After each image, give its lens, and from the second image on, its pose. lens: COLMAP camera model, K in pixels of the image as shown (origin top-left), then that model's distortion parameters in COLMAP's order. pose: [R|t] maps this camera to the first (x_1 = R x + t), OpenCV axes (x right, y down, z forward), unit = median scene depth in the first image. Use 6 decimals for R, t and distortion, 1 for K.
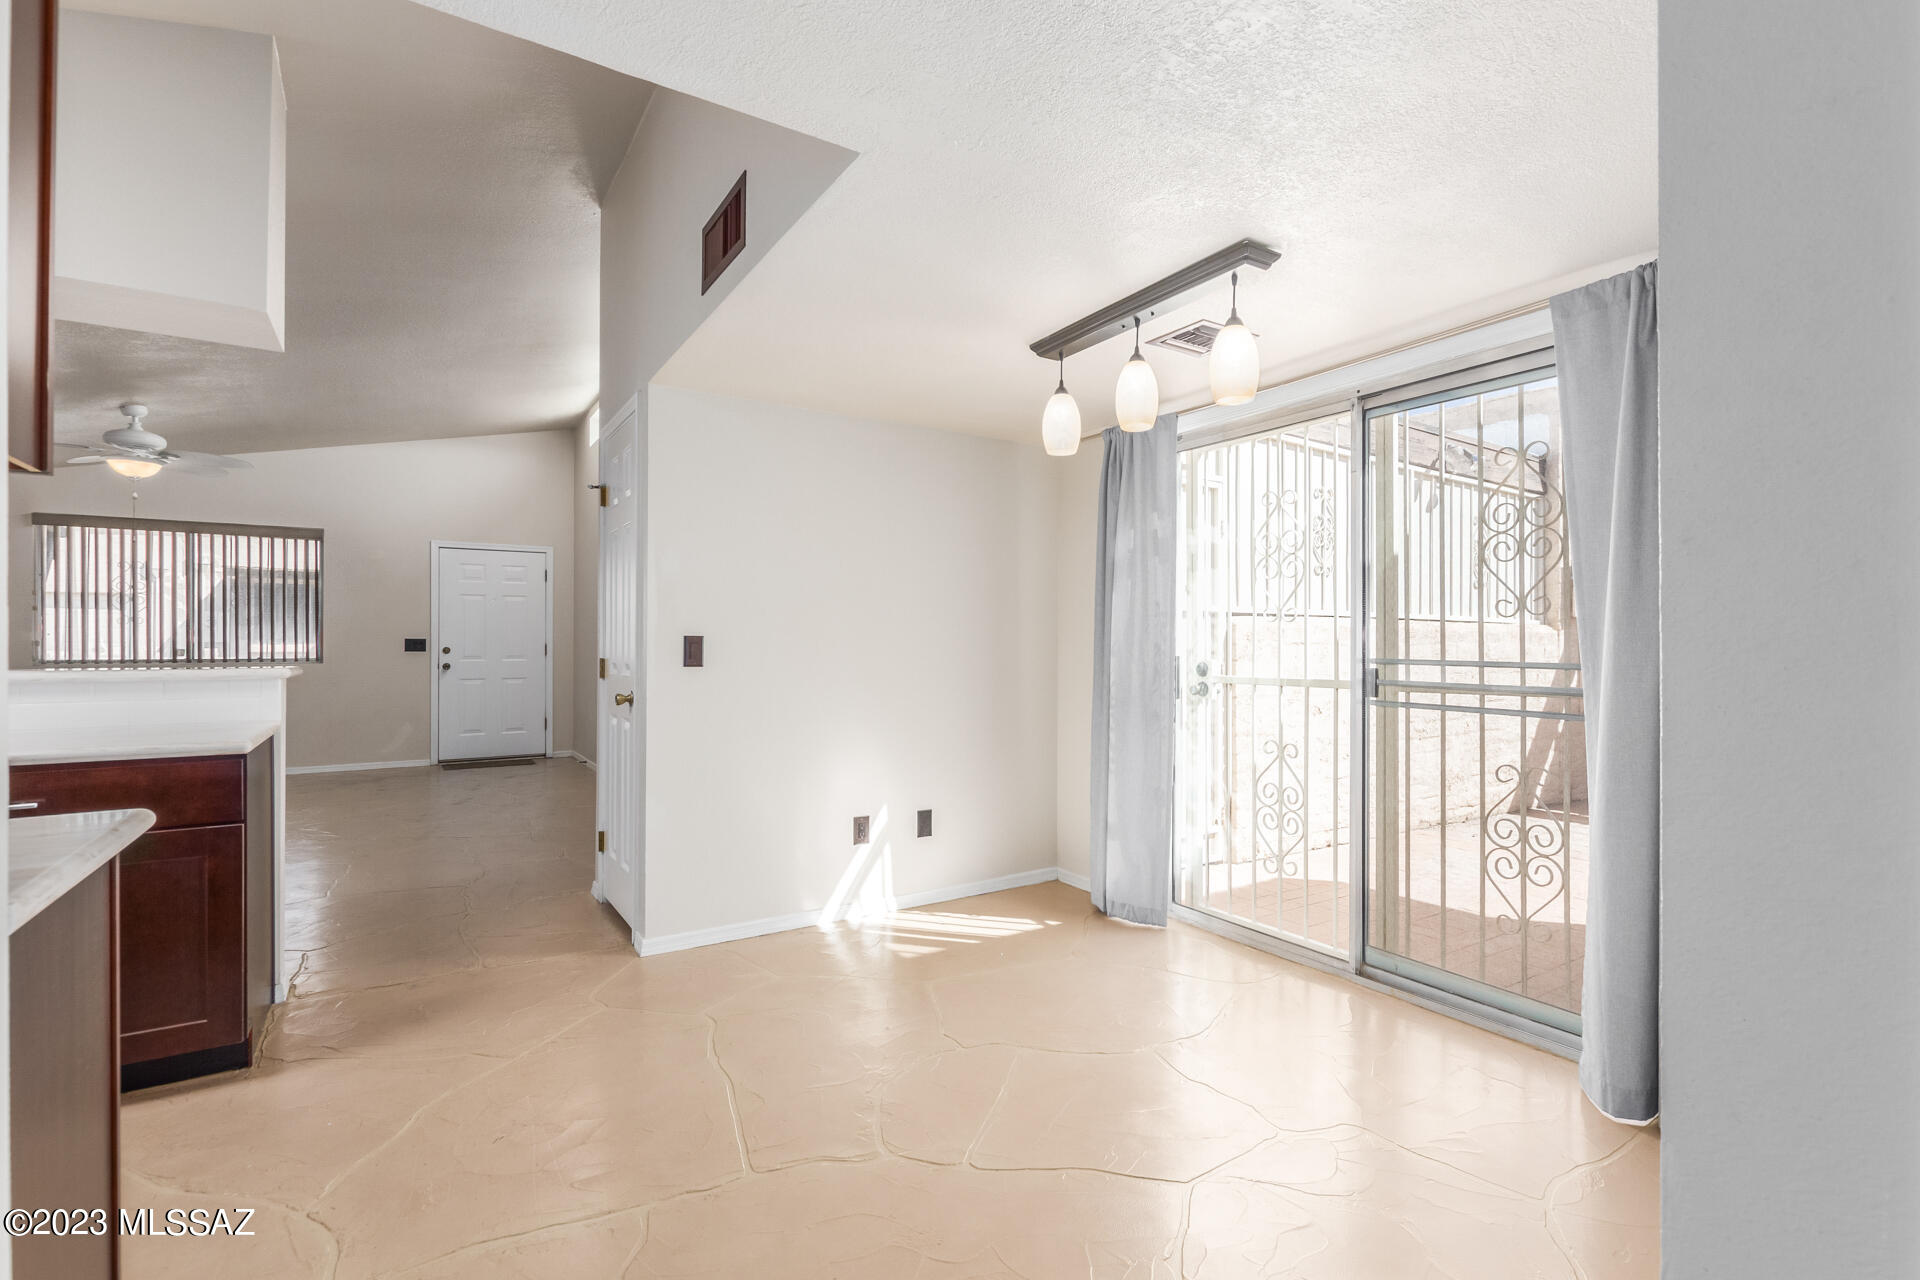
lens RADIAL K [[884.2, 0, 974.1], [0, 884.2, 646.8], [0, 0, 1]] dist [-0.001759, 0.001308]
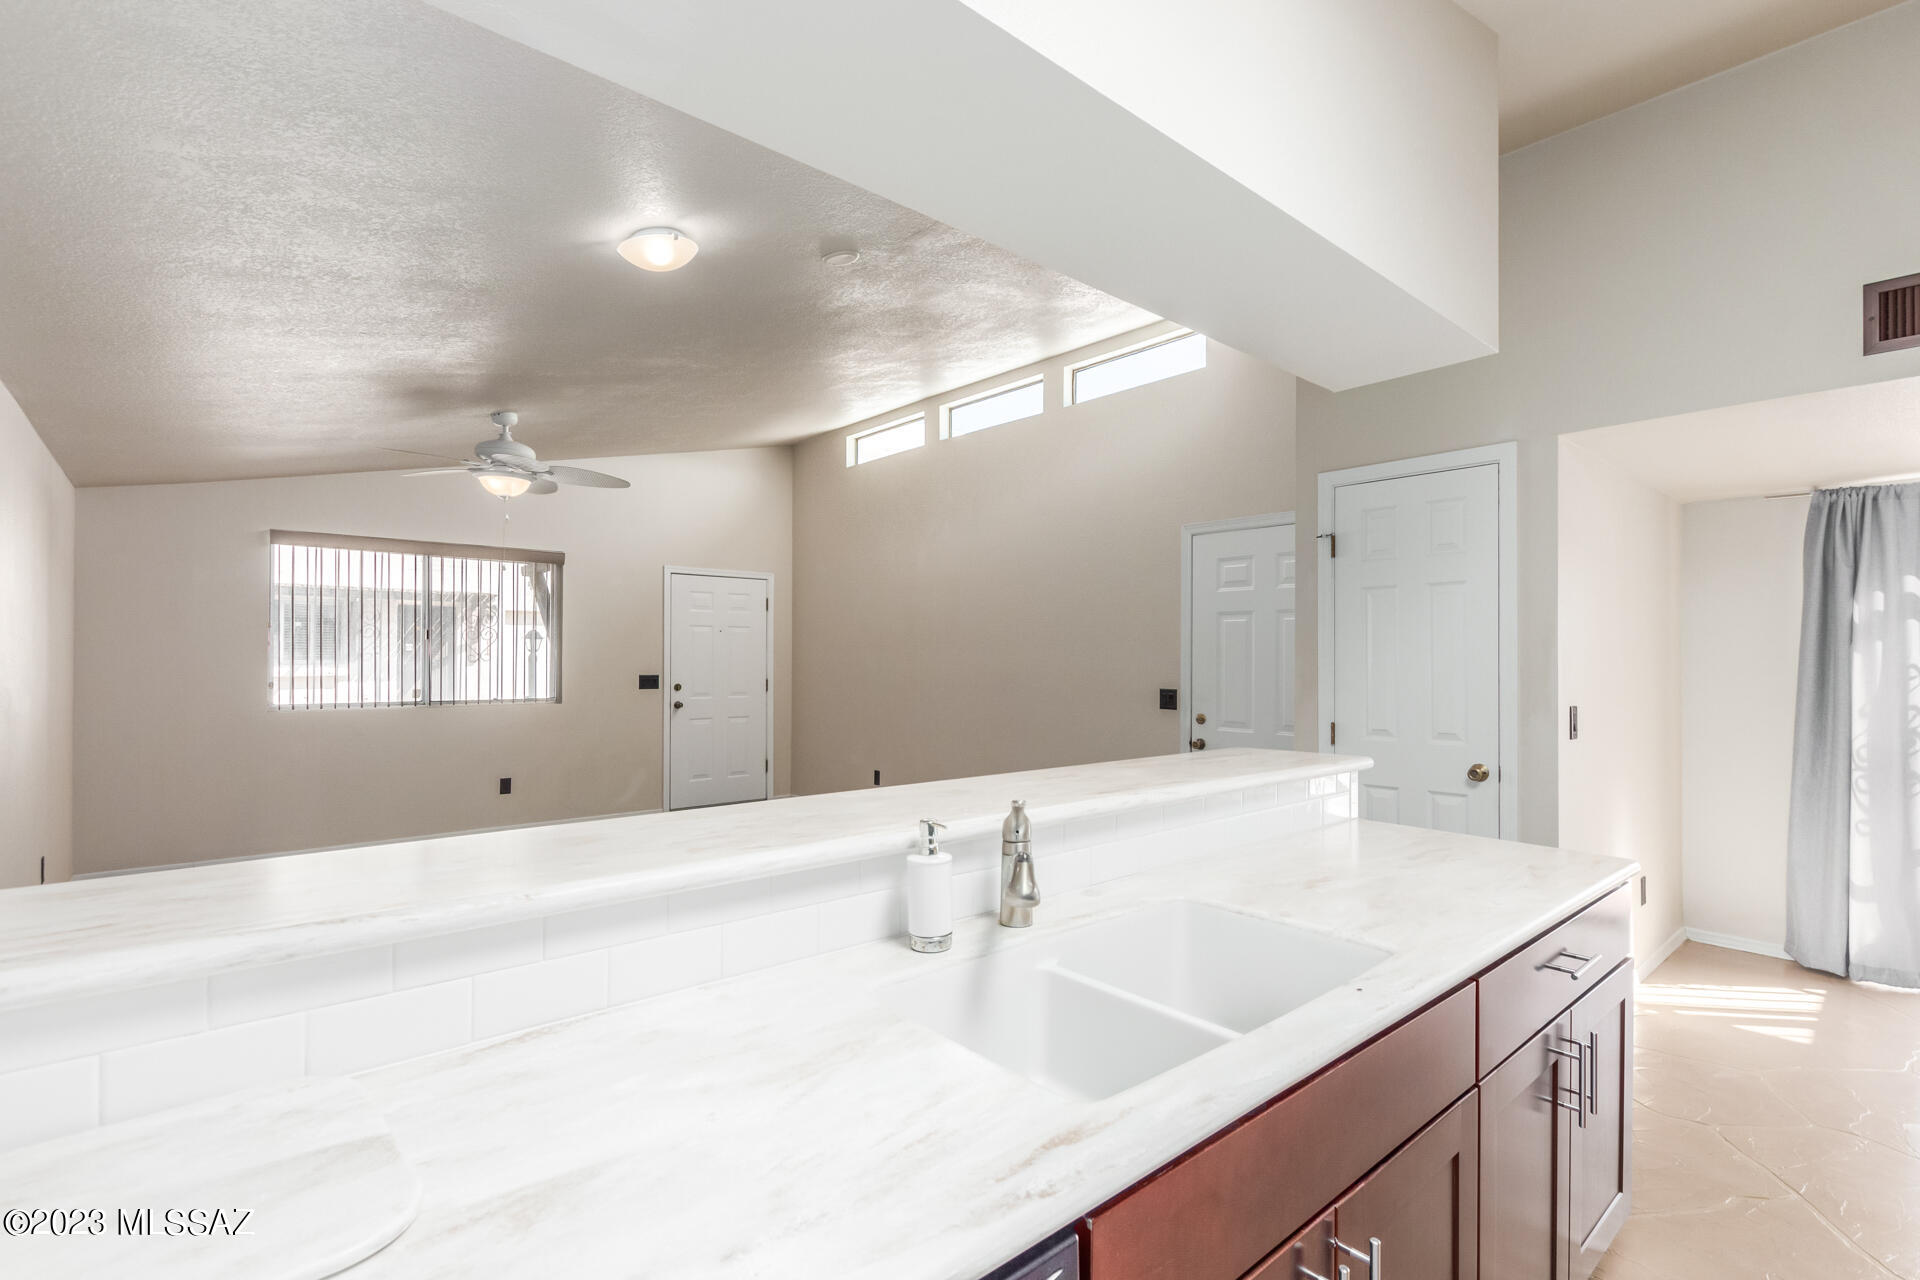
lens RADIAL K [[884.2, 0, 965.6], [0, 884.2, 656.5], [0, 0, 1]] dist [-0.001759, 0.001308]
pose [[0.990606, 0.001326, 0.136738, -0.458826], [-0.000861, 0.999994, -0.003458, -0.026190], [-0.136742, 0.003308, 0.990601, 0.071729]]
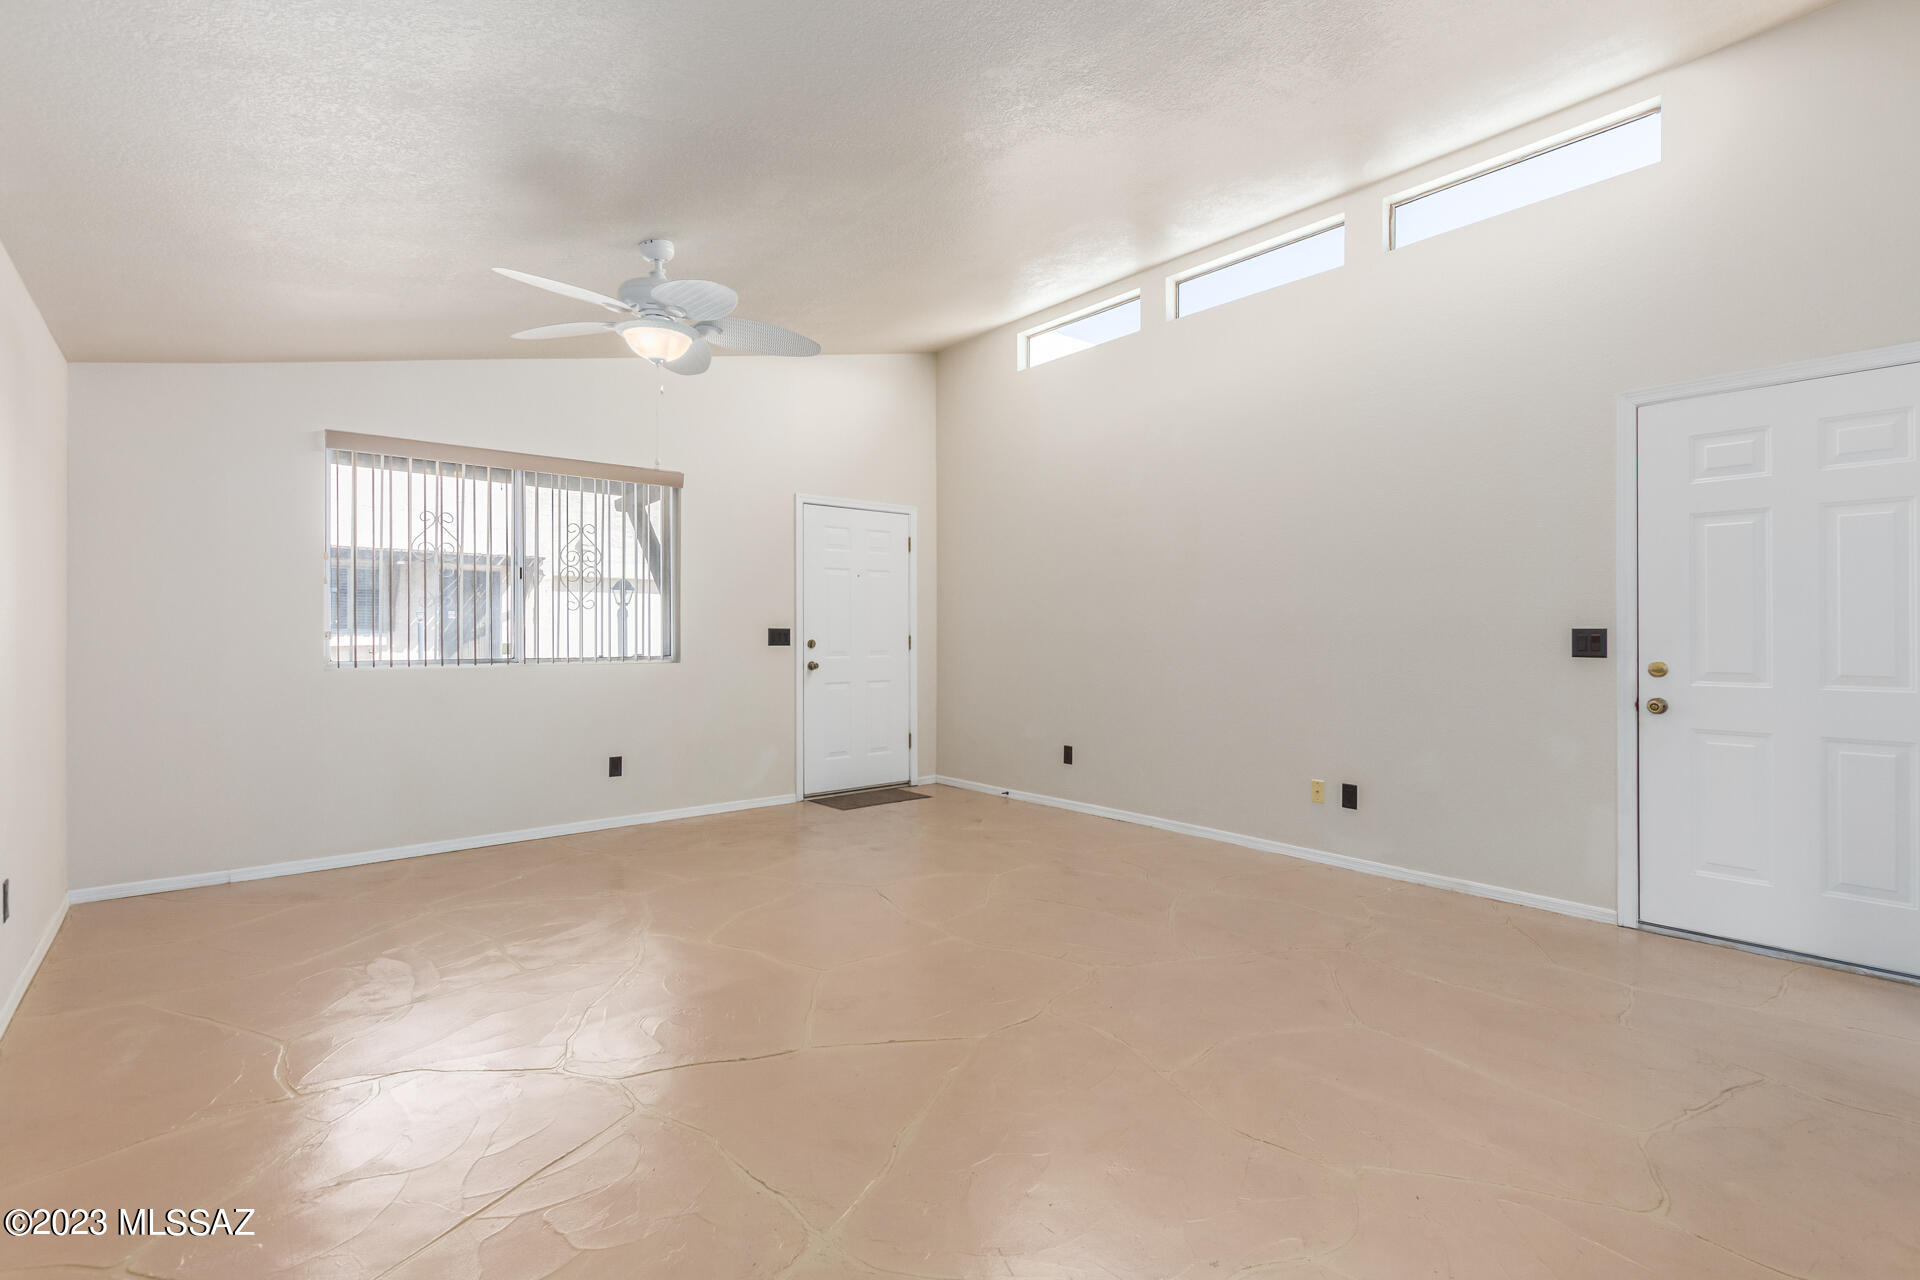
lens RADIAL K [[884.2, 0, 961.2], [0, 884.2, 636.4], [0, 0, 1]] dist [-0.001759, 0.001308]
pose [[0.993421, -0.003297, 0.114472, -0.595739], [0.003313, 0.999995, 0.000051, -0.002025], [-0.114471, 0.000329, 0.993426, 0.276137]]
